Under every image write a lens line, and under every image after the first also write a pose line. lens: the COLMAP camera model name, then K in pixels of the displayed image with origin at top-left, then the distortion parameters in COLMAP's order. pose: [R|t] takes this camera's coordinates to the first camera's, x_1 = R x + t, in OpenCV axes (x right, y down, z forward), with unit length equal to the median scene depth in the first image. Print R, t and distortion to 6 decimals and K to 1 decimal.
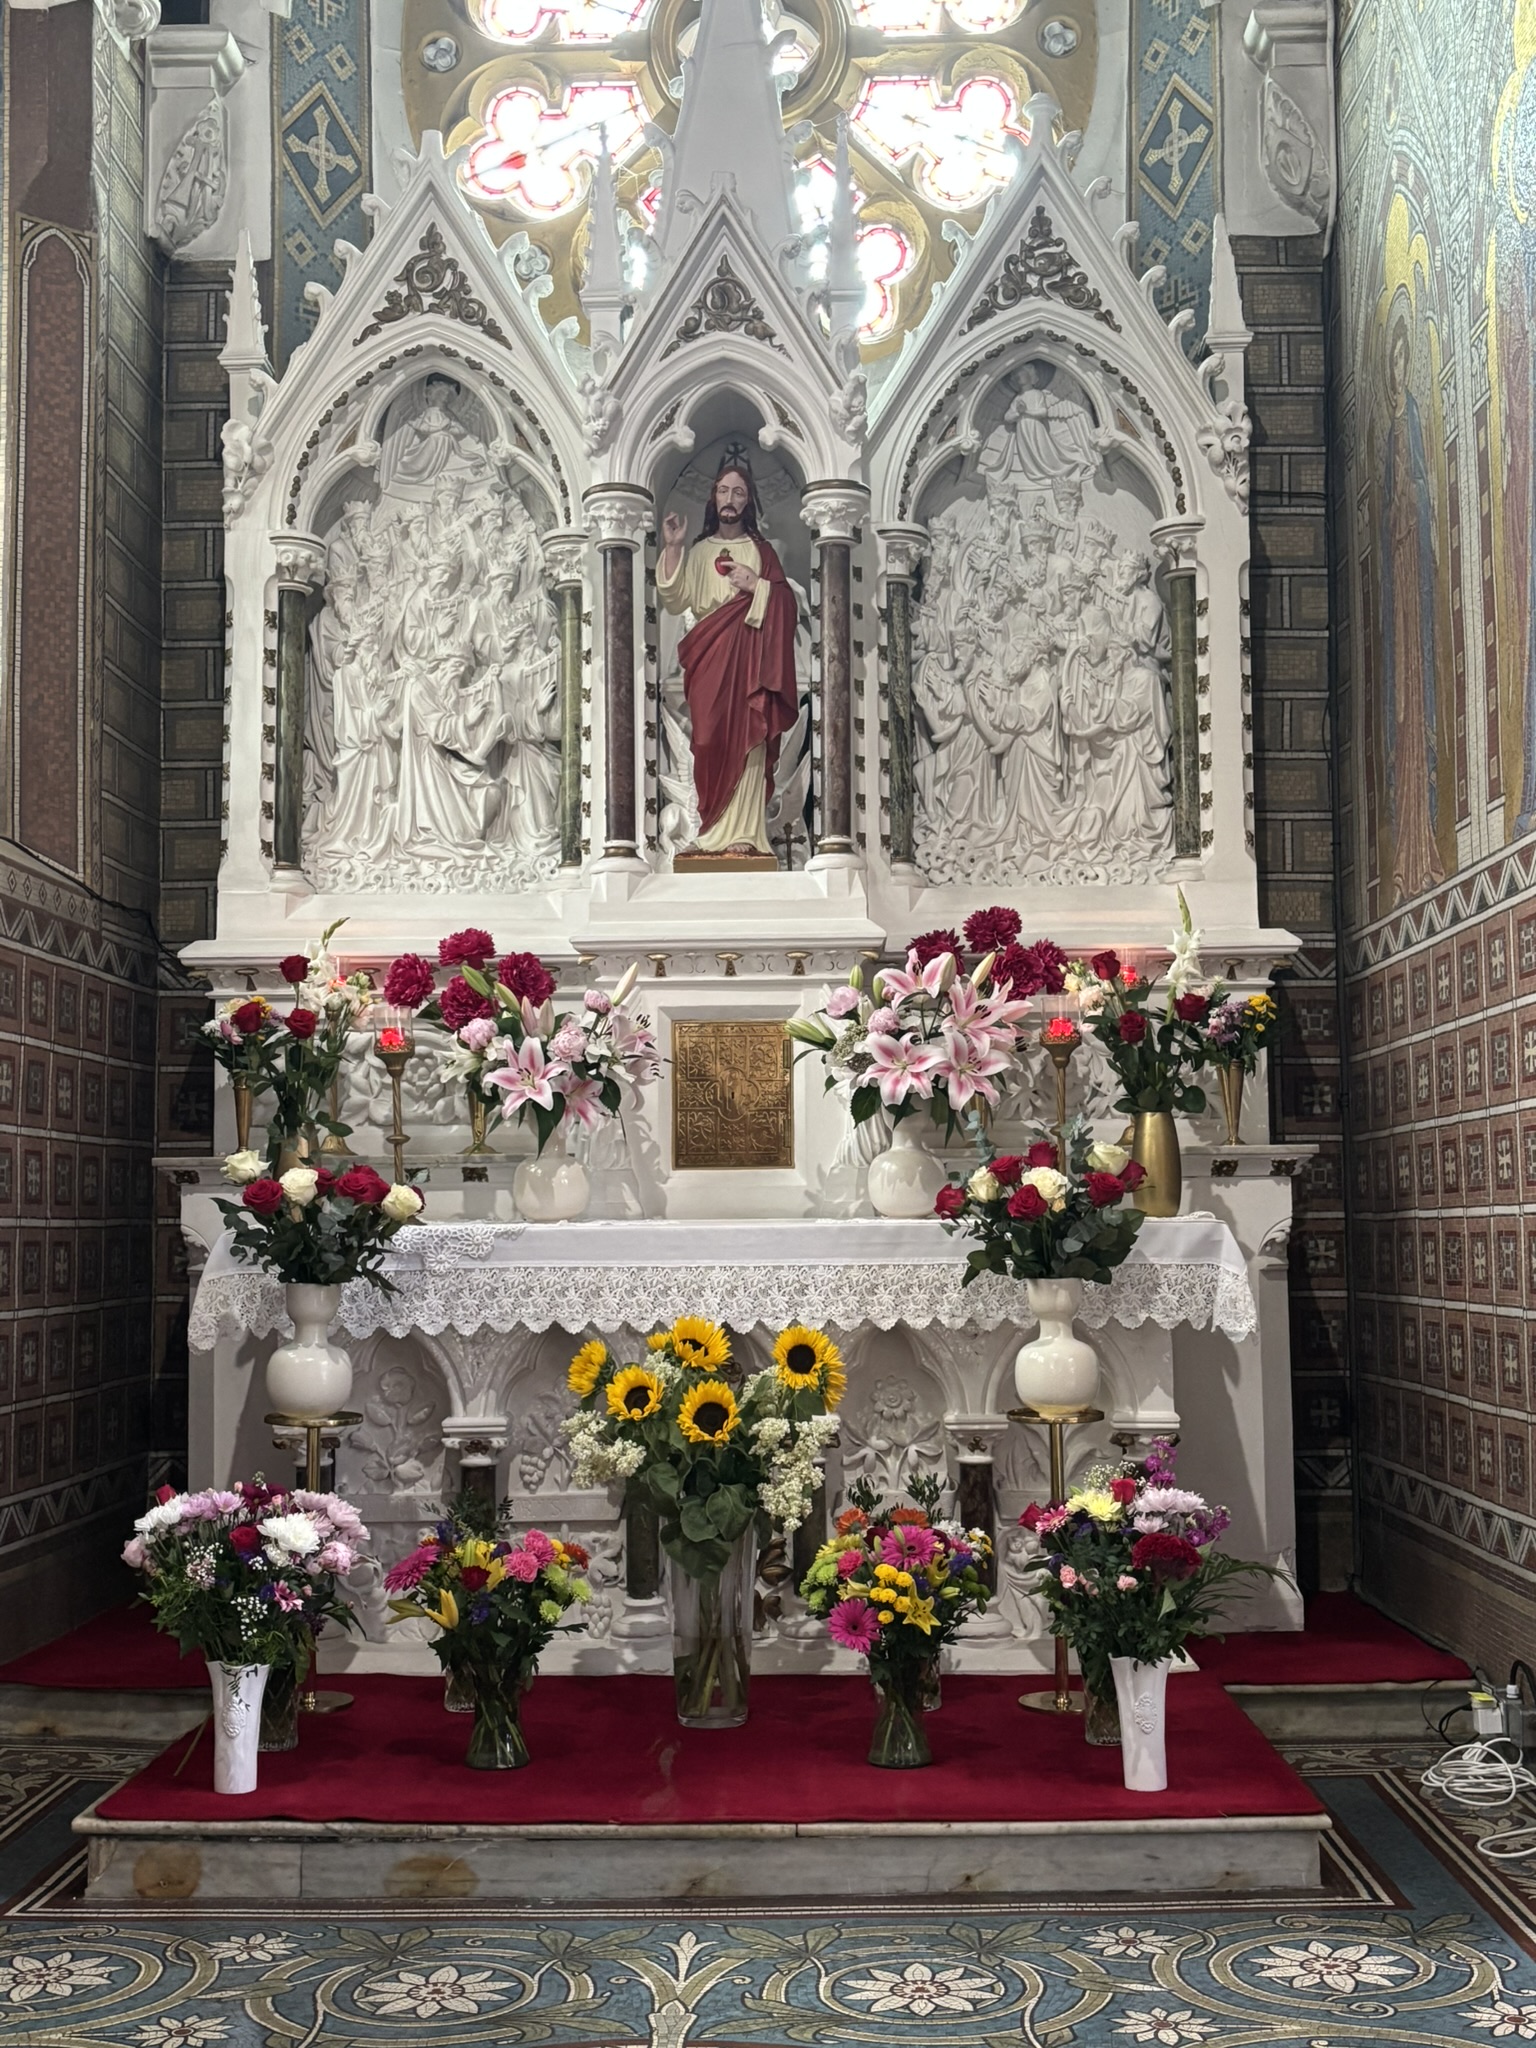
lens RADIAL K [[2292.2, 0, 763.1], [0, 2292.2, 1050.0], [0, 0, 1]] dist [0.012149, 0.000000]
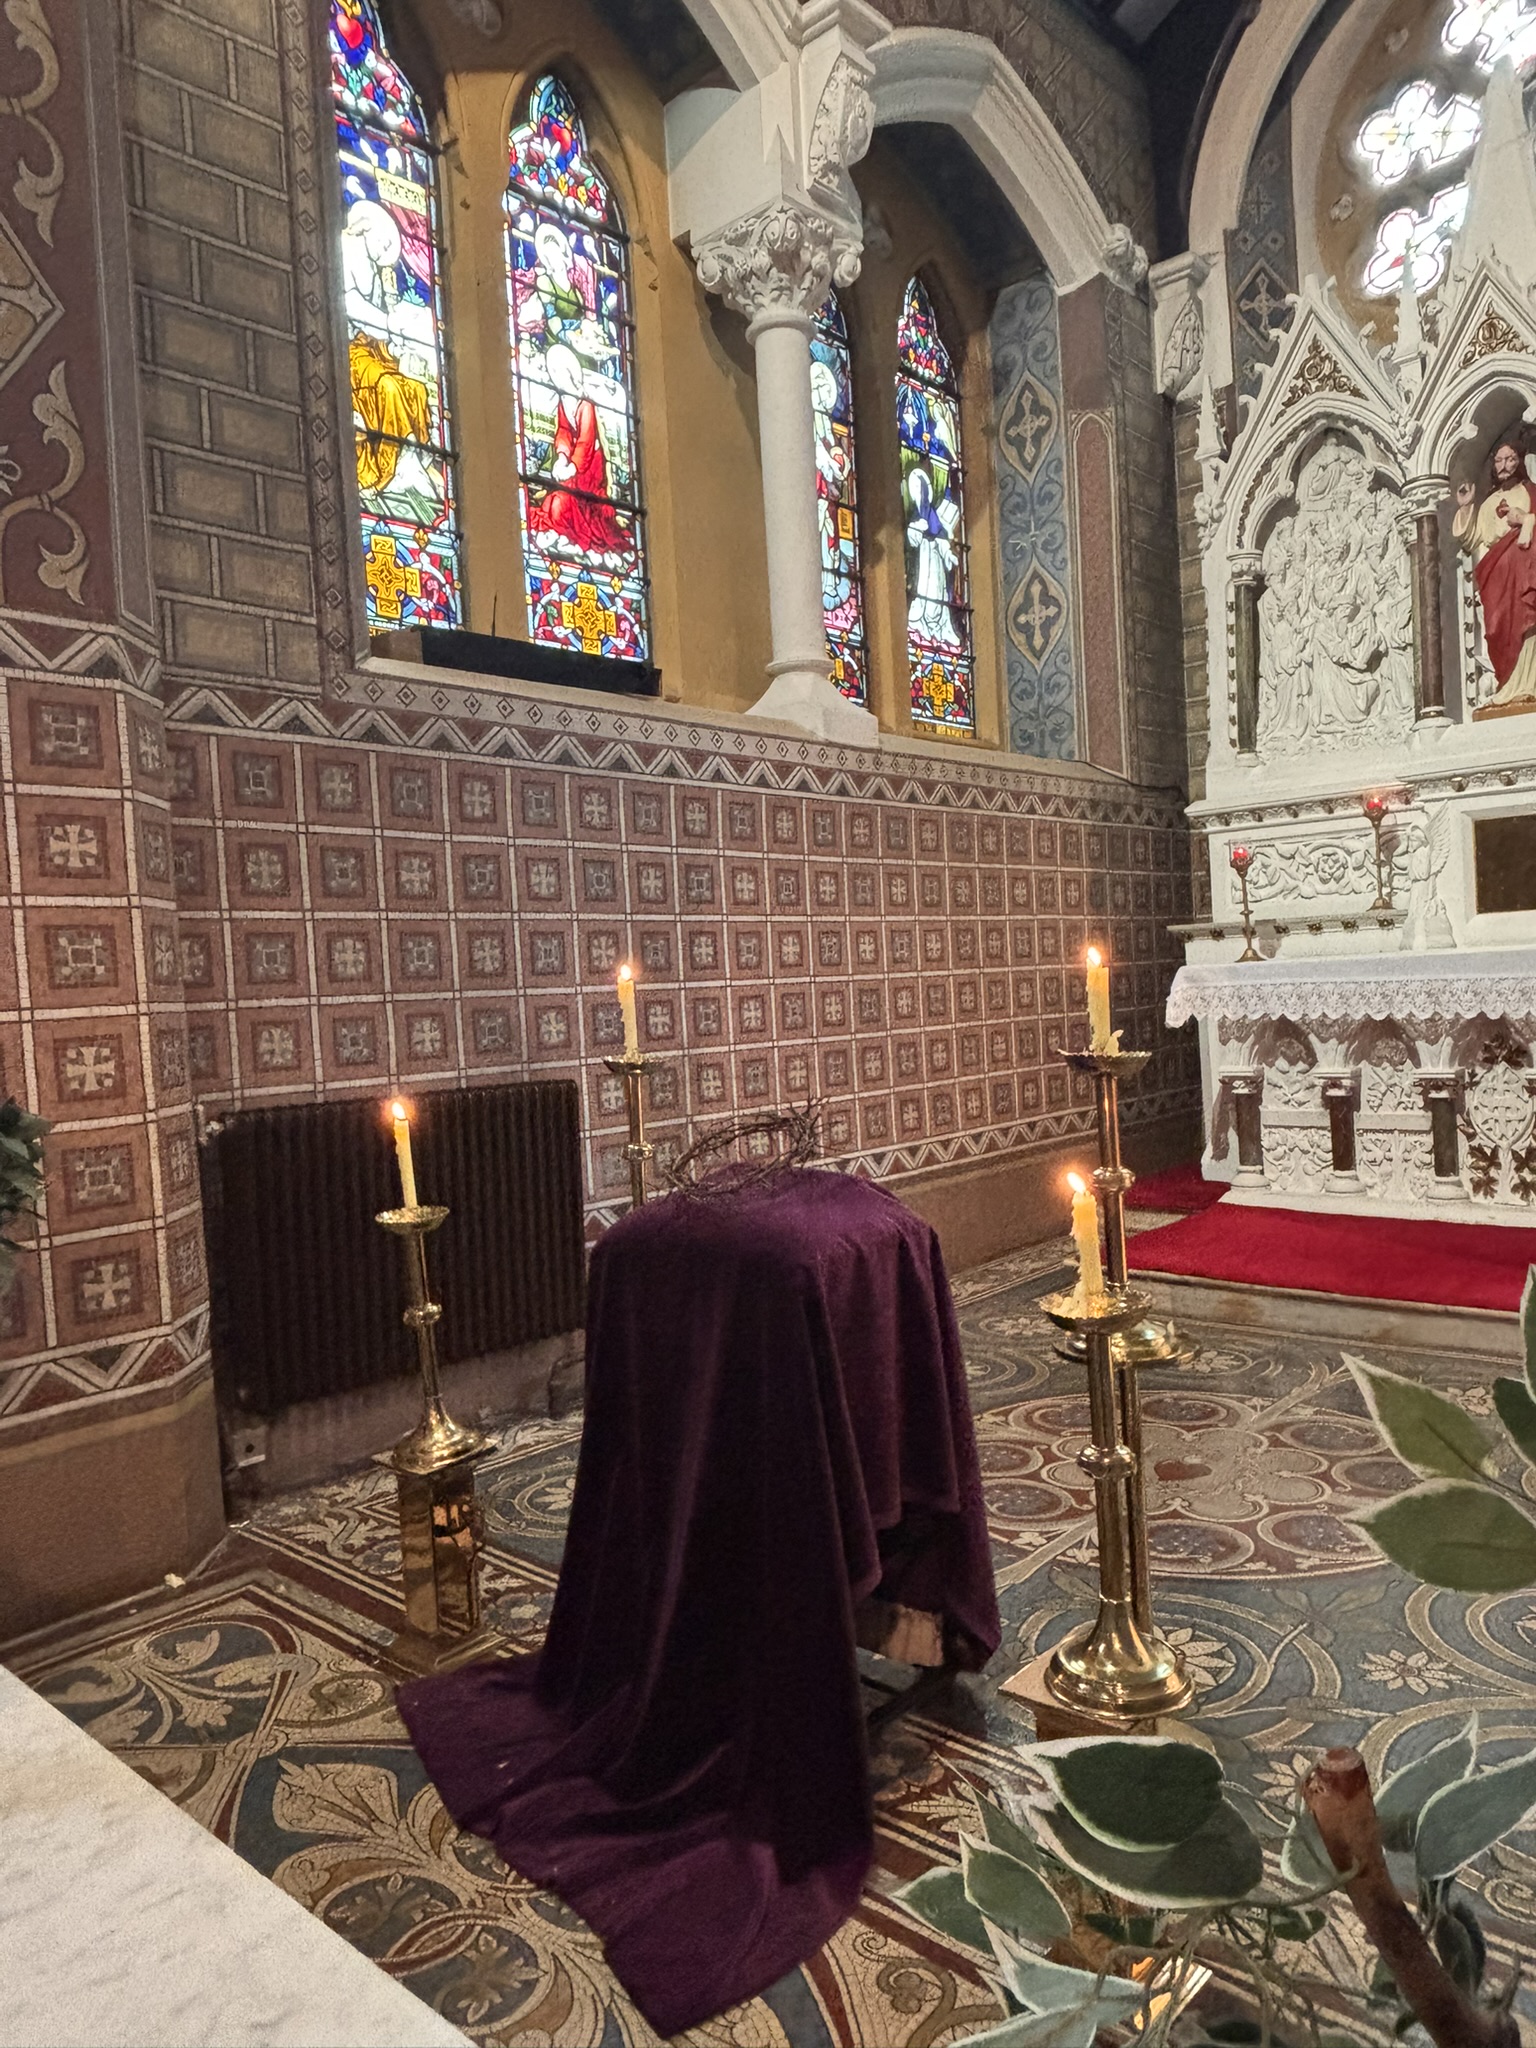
lens RADIAL K [[1379.5, 0, 786.3], [0, 1379.5, 1010.7], [0, 0, 1]] dist [0.037624, -0.034398]
pose [[0.765091, -0.021787, -0.643553, 0.194660], [0.096458, 0.992028, 0.081090, -0.004668], [0.636656, -0.124117, 0.761094, -0.036923]]
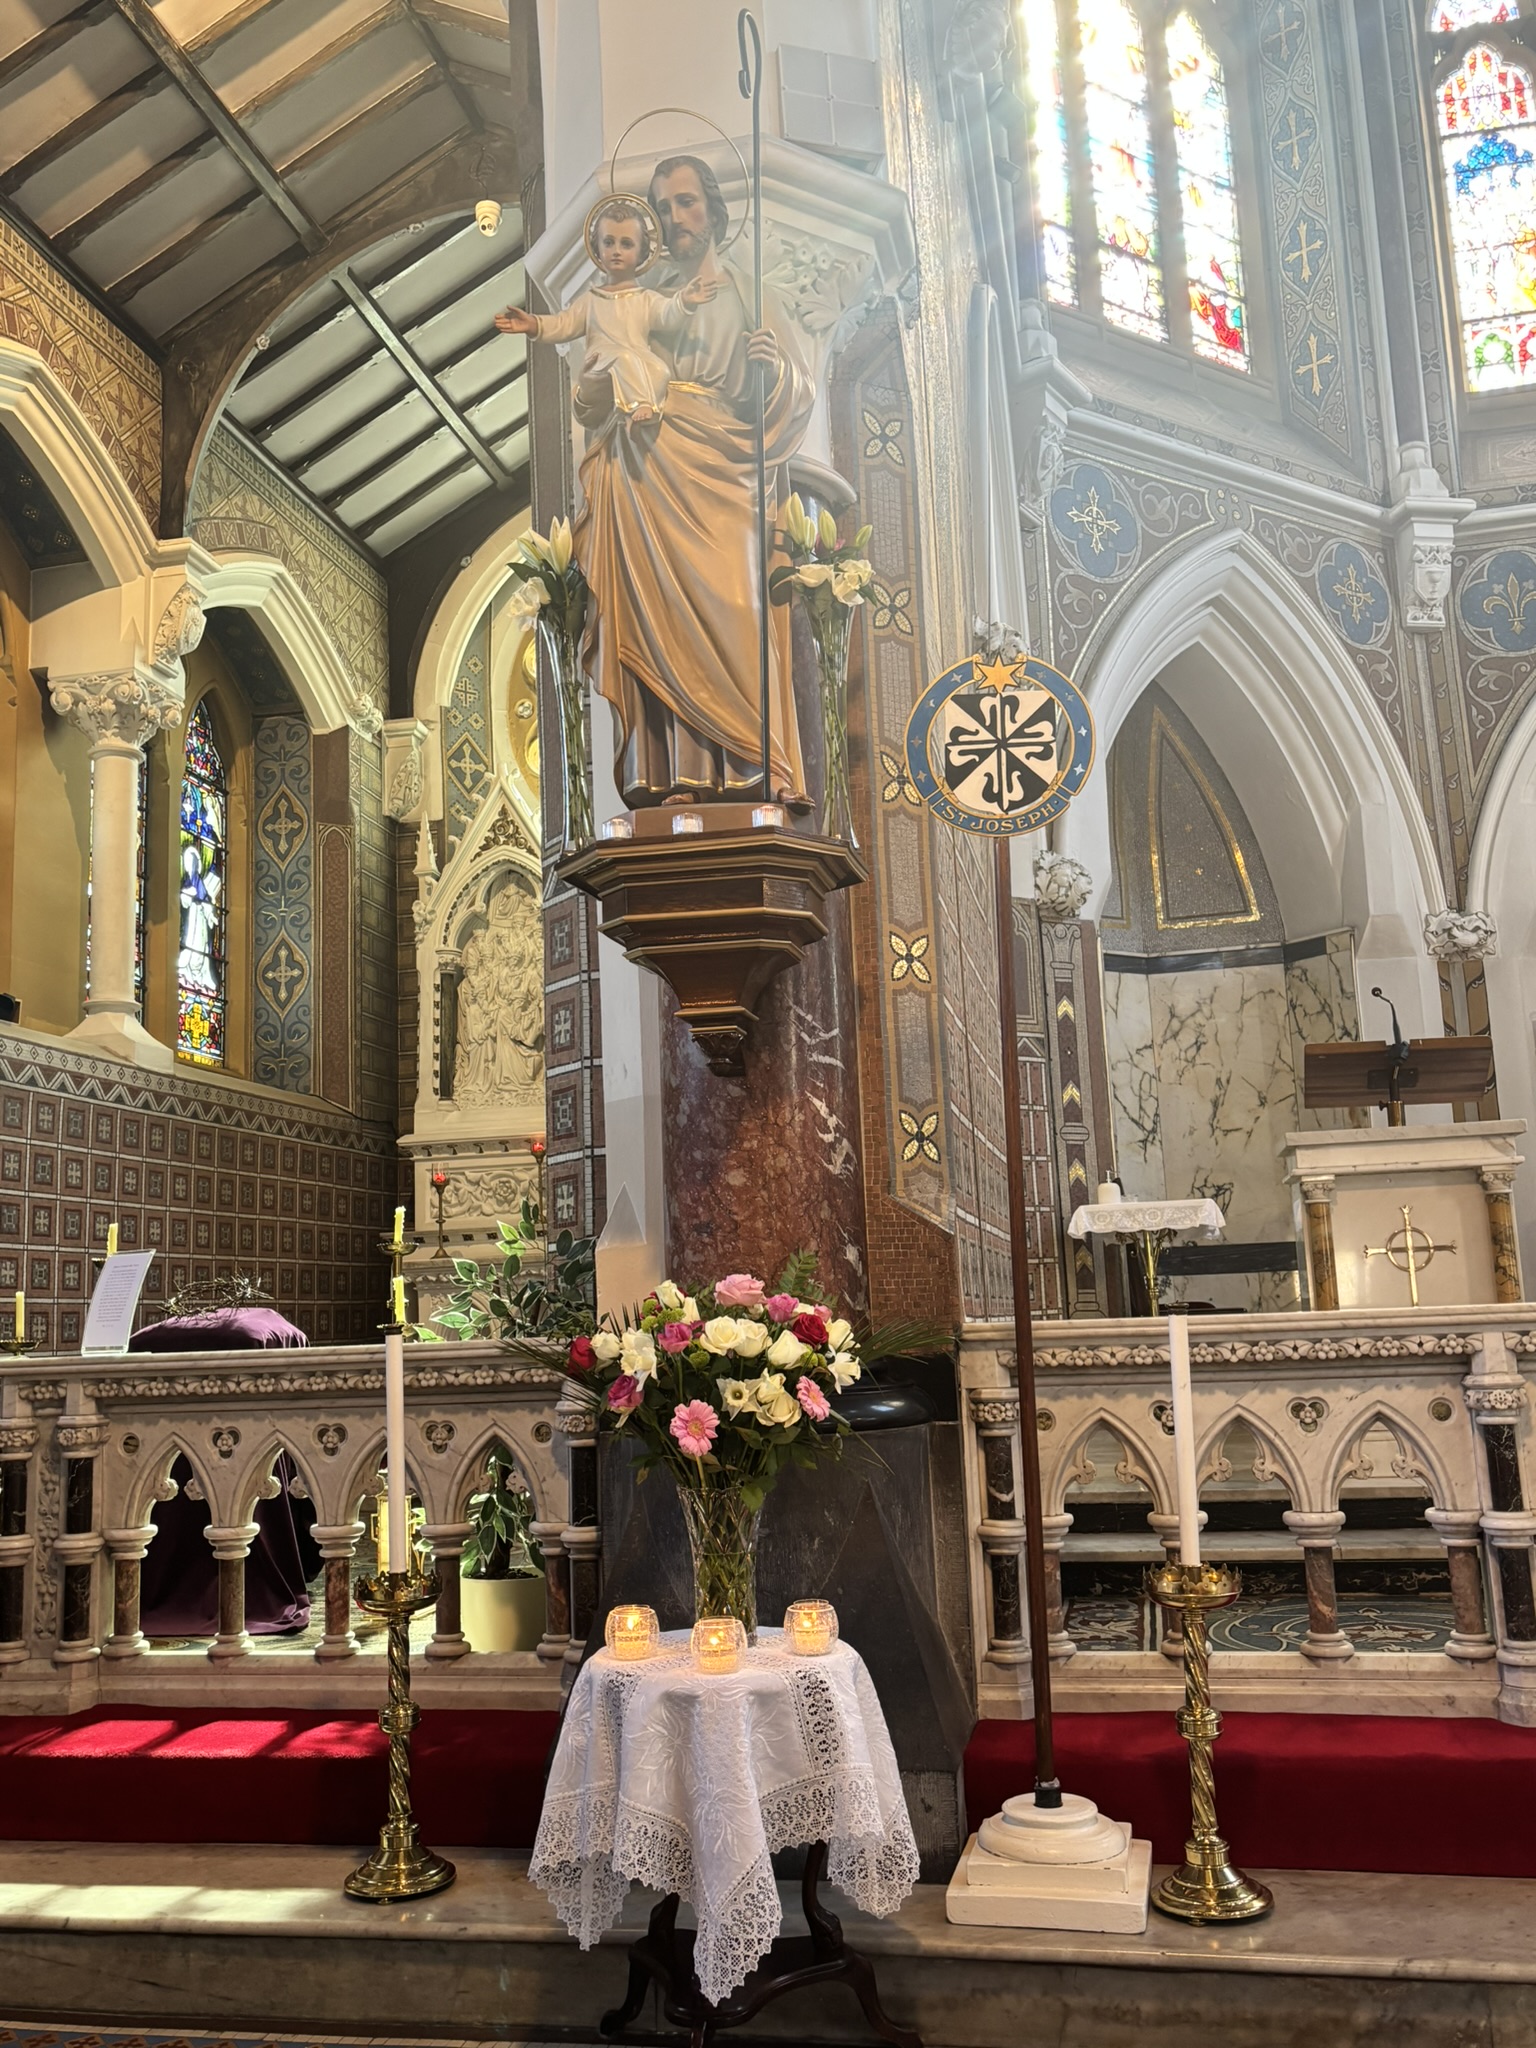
lens RADIAL K [[1718.6, 0, 803.2], [0, 1718.6, 1034.2], [0, 0, 1]] dist [0.039815, -0.043289]
pose [[0.987809, -0.060887, -0.143268, 0.373516], [0.048442, 0.994870, -0.088807, 0.021505], [0.147940, 0.080784, 0.985691, -0.585589]]
